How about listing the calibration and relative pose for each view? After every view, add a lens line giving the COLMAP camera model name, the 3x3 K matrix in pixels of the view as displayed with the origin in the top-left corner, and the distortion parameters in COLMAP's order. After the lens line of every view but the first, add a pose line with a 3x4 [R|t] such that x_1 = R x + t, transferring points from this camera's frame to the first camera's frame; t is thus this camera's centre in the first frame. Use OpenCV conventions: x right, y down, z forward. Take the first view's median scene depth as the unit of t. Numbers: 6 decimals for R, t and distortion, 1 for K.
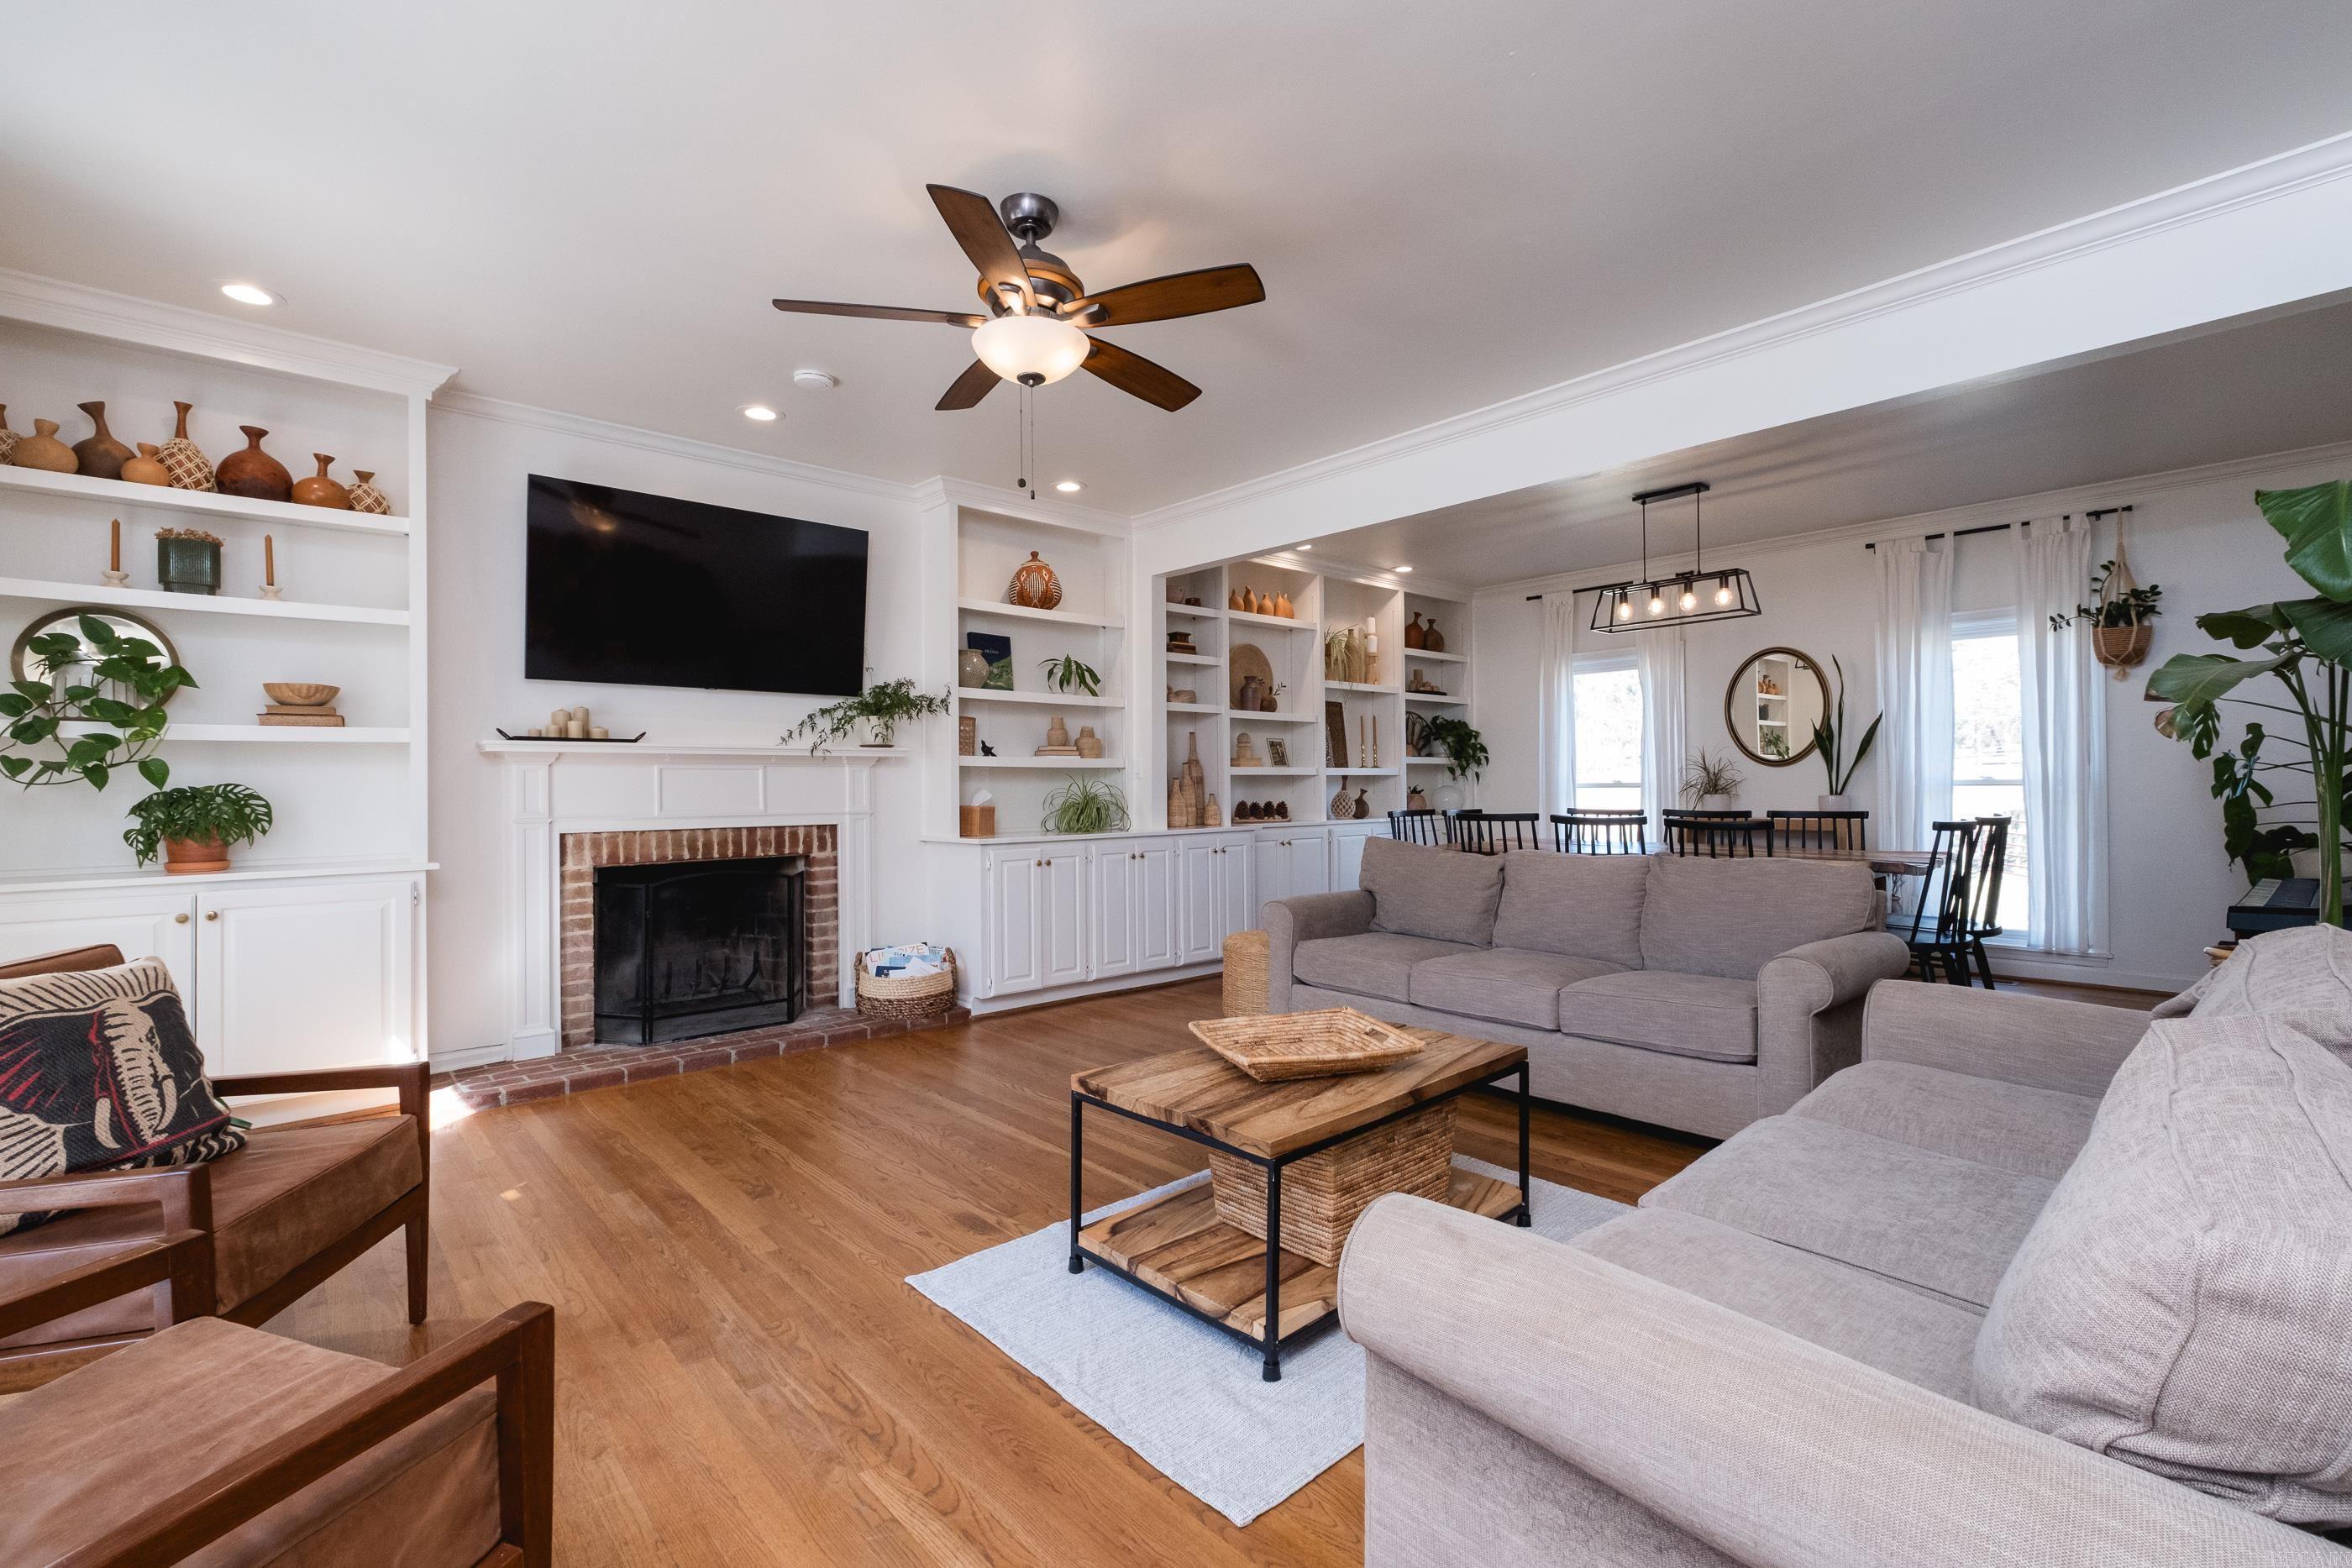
lens RADIAL K [[1027.2, 0, 1156.5], [0, 1027.2, 775.5], [0, 0, 1]] dist [-0.001801, -0.000524]
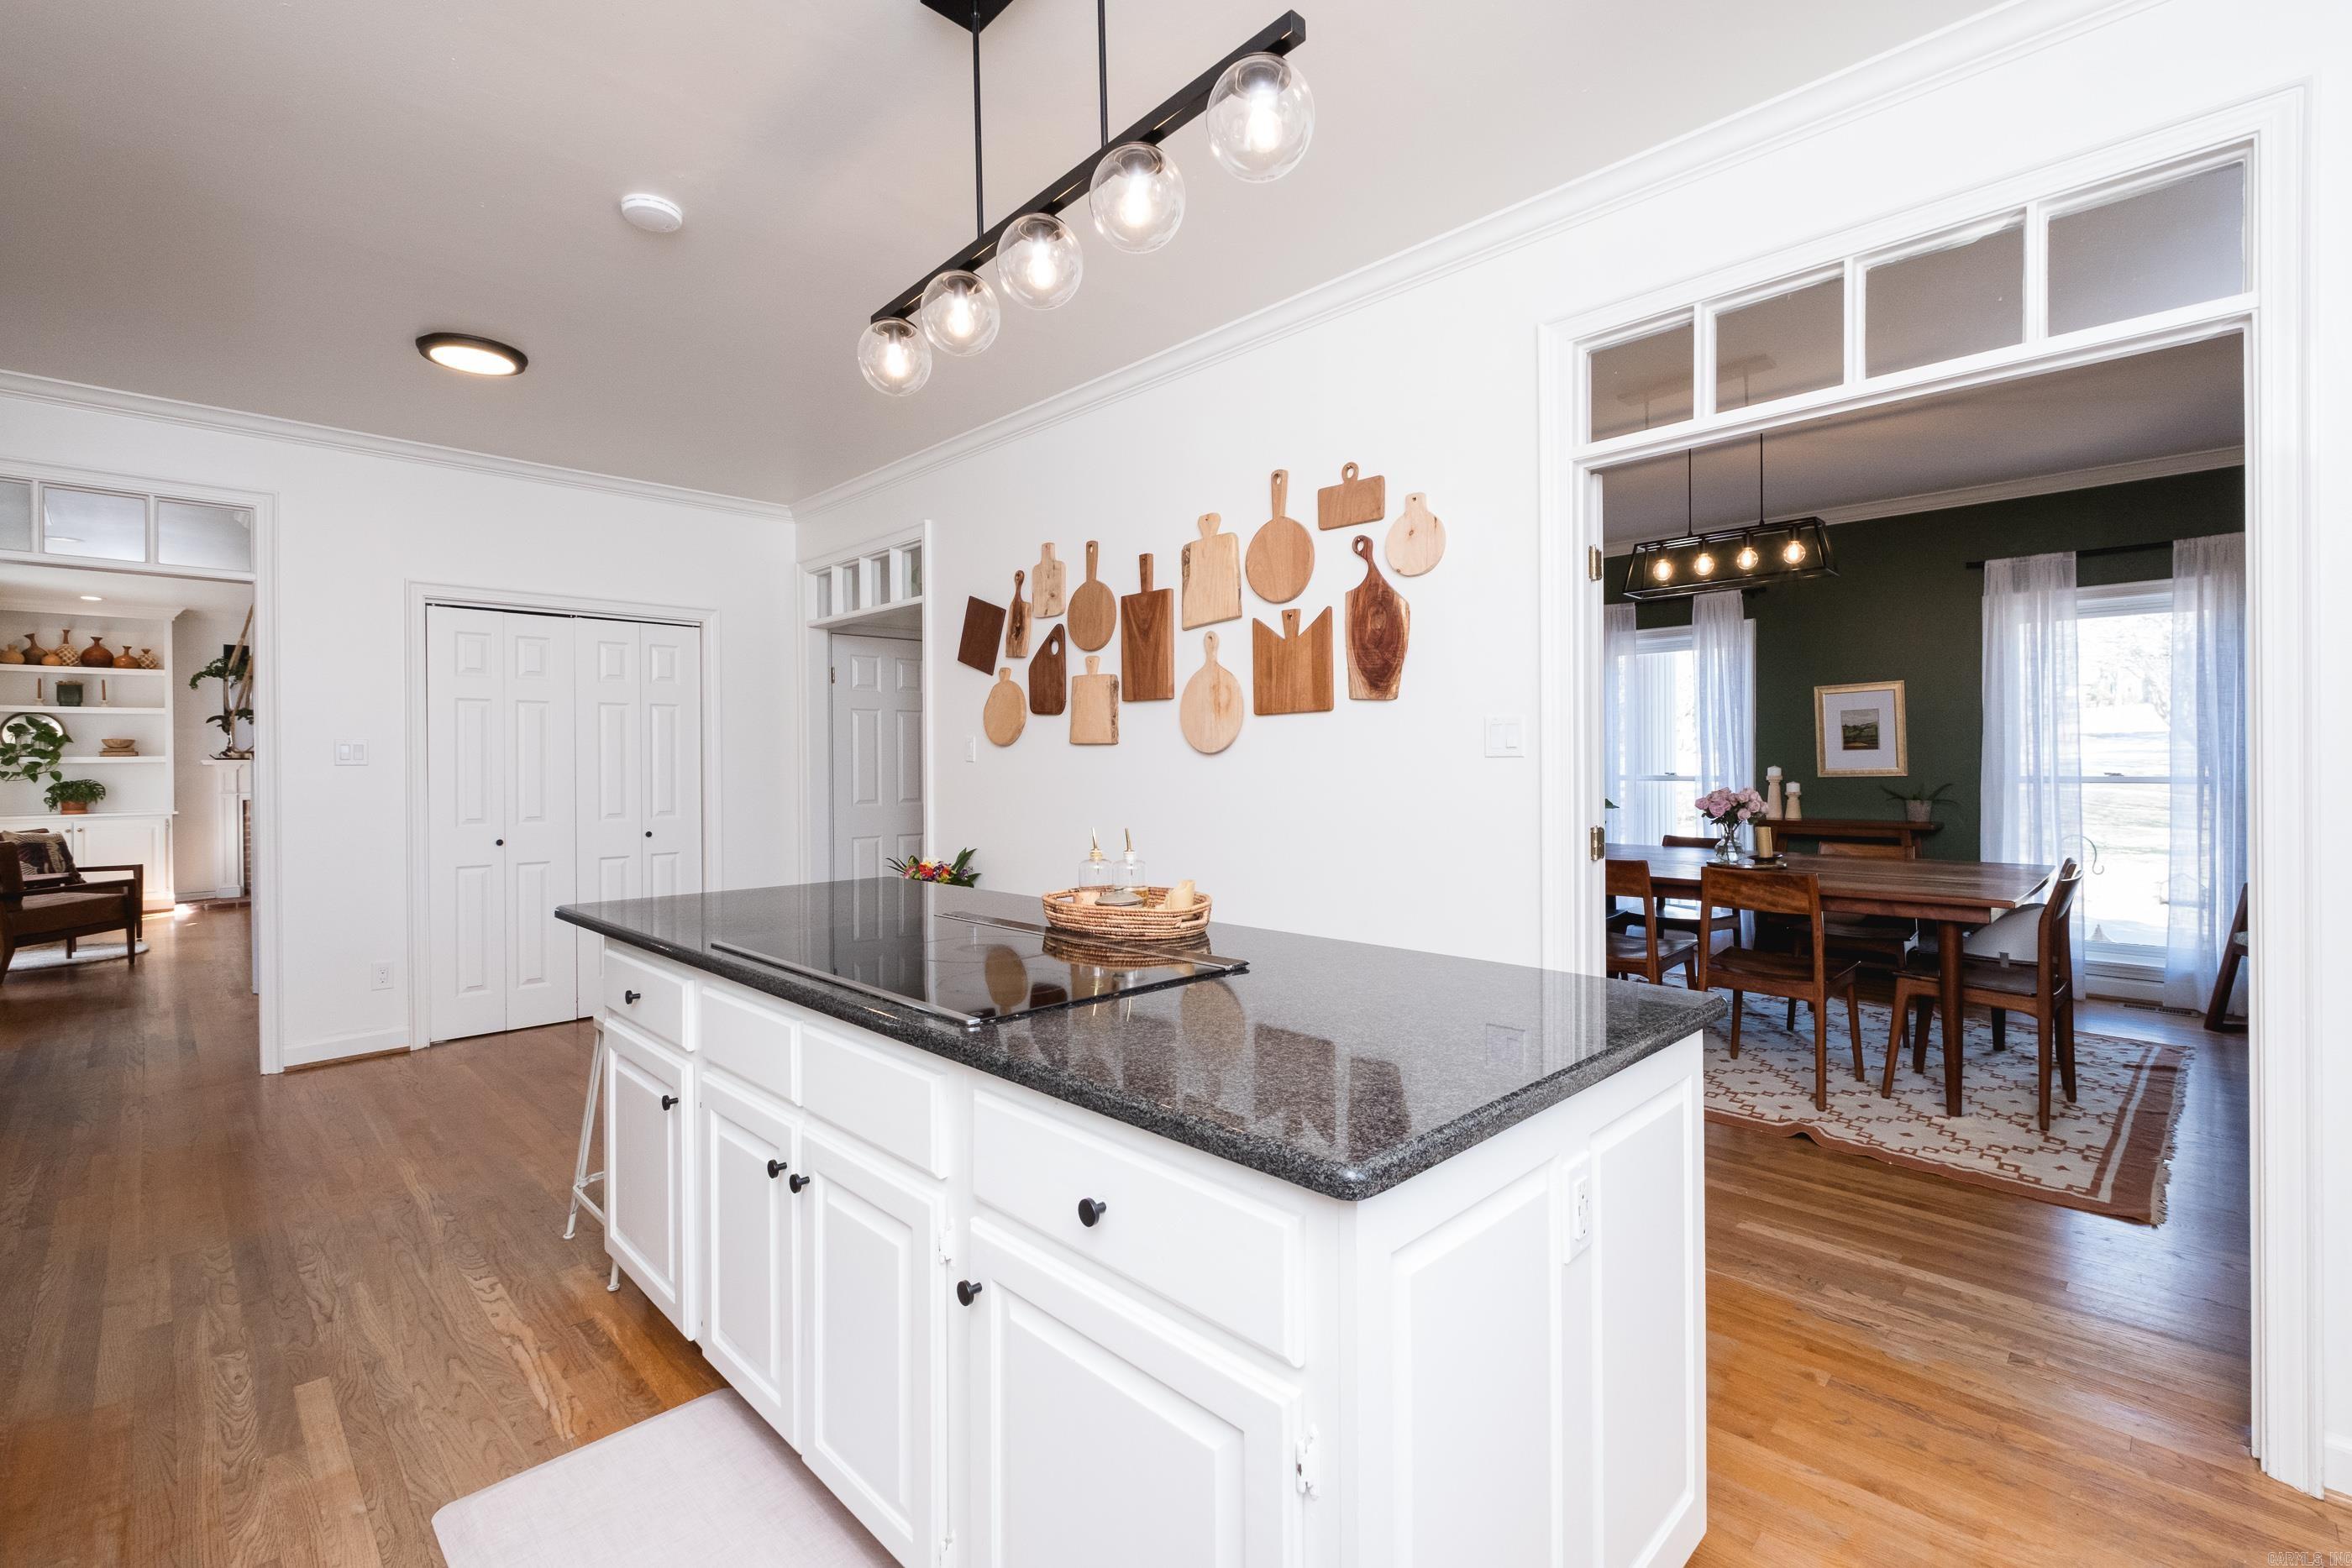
lens RADIAL K [[1014.3, 0, 1180.7], [0, 1014.3, 774.3], [0, 0, 1]] dist [-0.011187, -0.000059]
pose [[0.997137, 0.006532, 0.075333, 1.663896], [-0.007684, 0.999858, 0.015016, -0.066243], [-0.075224, -0.015551, 0.997045, -1.731202]]
